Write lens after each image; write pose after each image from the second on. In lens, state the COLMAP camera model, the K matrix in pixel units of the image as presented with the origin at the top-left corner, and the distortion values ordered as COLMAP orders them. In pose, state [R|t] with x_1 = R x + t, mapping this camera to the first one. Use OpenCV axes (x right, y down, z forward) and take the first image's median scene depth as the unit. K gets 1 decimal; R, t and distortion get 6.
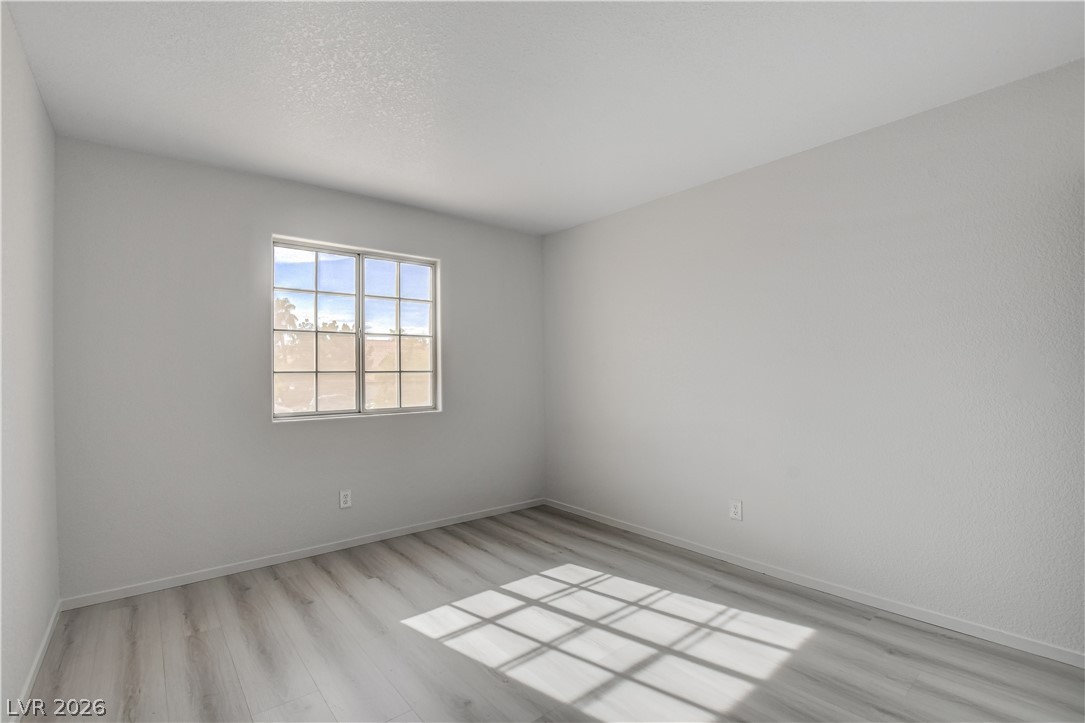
lens RADIAL K [[481.9, 0, 537.8], [0, 481.9, 366.6], [0, 0, 1]] dist [-0.028566, 0.005580]
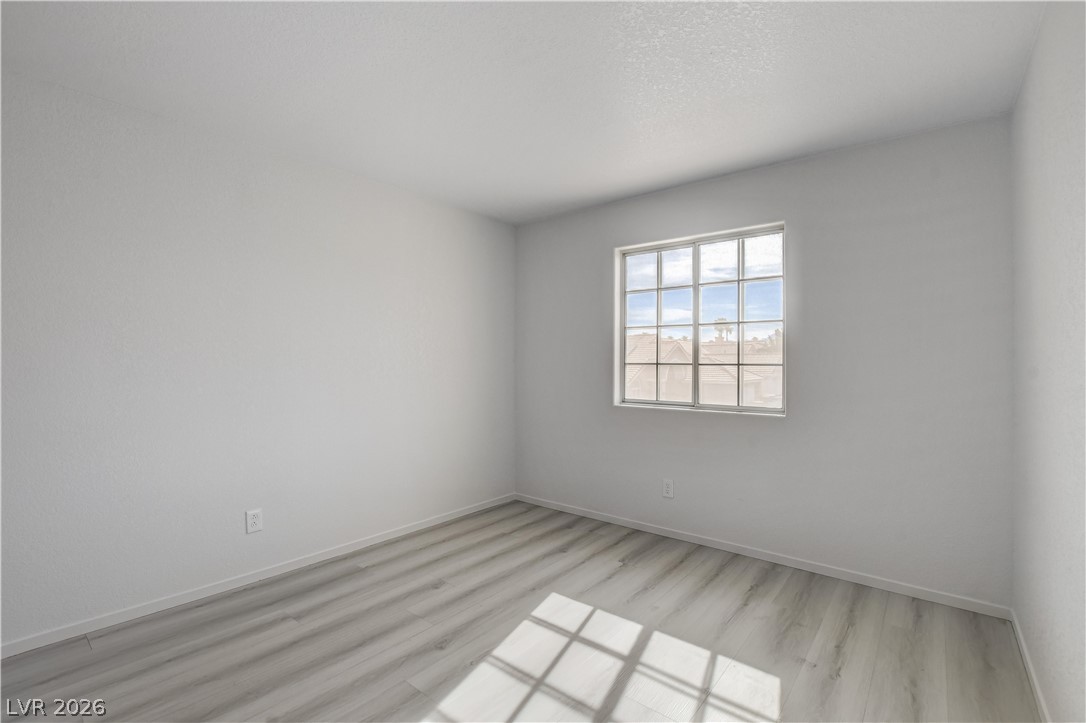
lens RADIAL K [[482.4, 0, 538.7], [0, 482.4, 359.7], [0, 0, 1]] dist [-0.028566, 0.005580]
pose [[0.187478, -0.001665, -0.982267, 0.701574], [0.006632, 0.999978, -0.000429, -0.000034], [0.982247, -0.006434, 0.187484, 0.681757]]
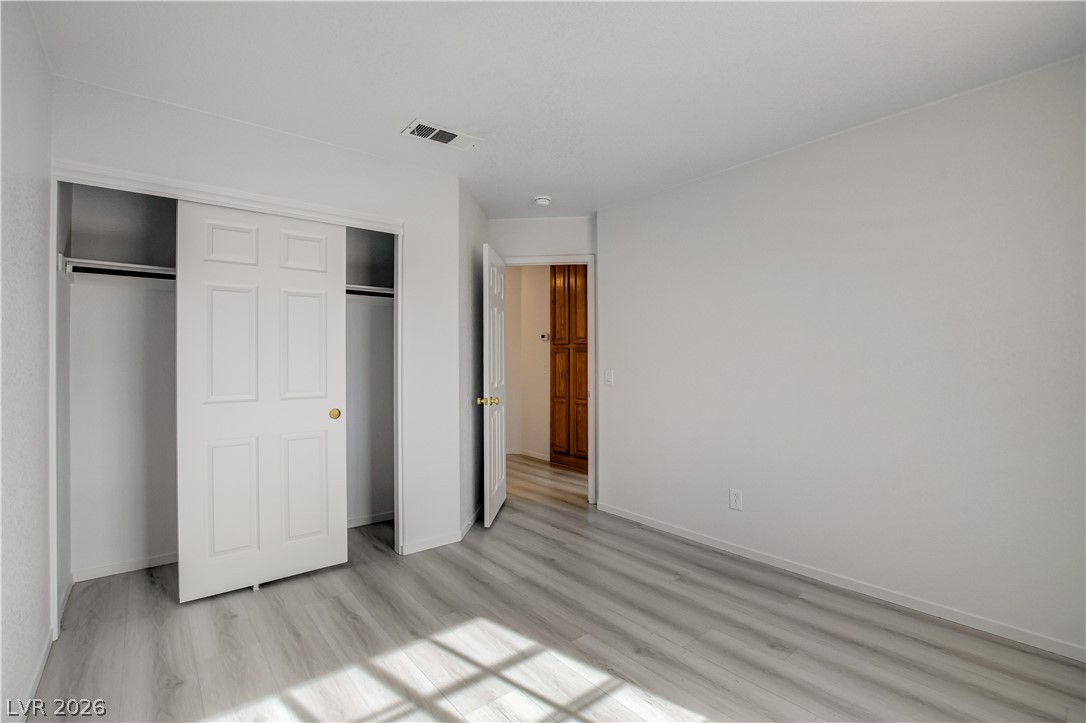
lens RADIAL K [[482.4, 0, 540.5], [0, 482.4, 357.2], [0, 0, 1]] dist [-0.028566, 0.005580]
pose [[-0.999773, 0.012299, 0.017406, 0.037840], [0.011798, 0.999521, -0.028604, 0.020930], [-0.017750, -0.028392, -0.999439, 1.449624]]
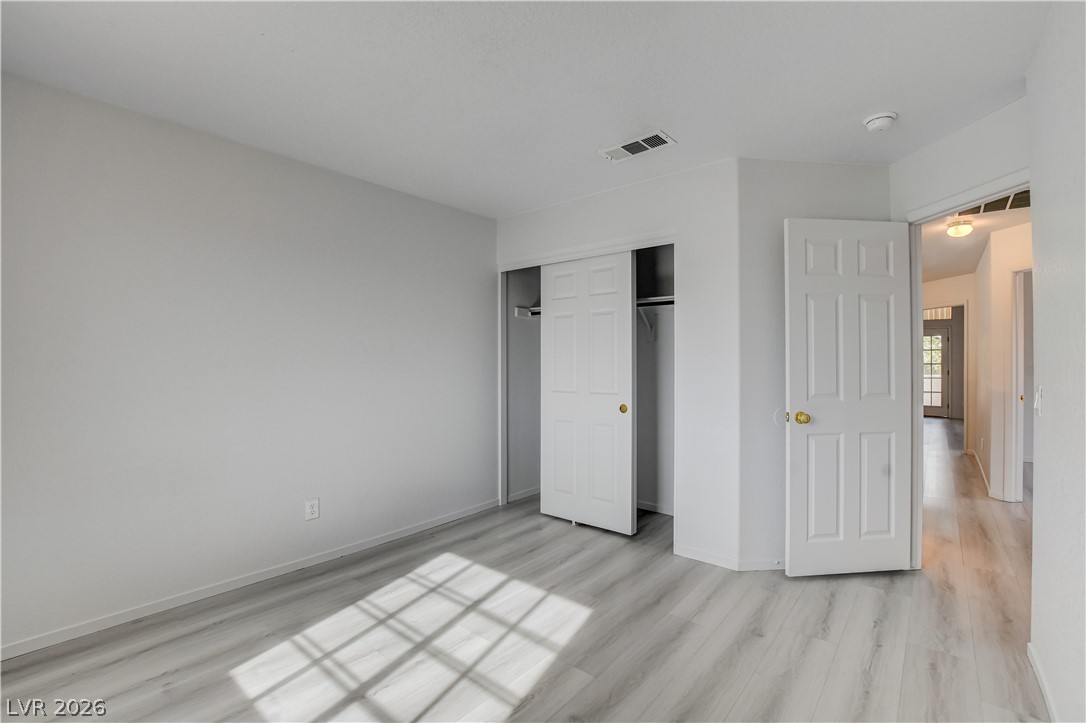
lens RADIAL K [[482.4, 0, 543.9], [0, 482.4, 363.3], [0, 0, 1]] dist [-0.028566, 0.005580]
pose [[-0.185141, 0.007662, 0.982682, -0.721065], [-0.019871, 0.999736, -0.011539, 0.007892], [-0.982511, -0.021663, -0.184940, 0.836635]]
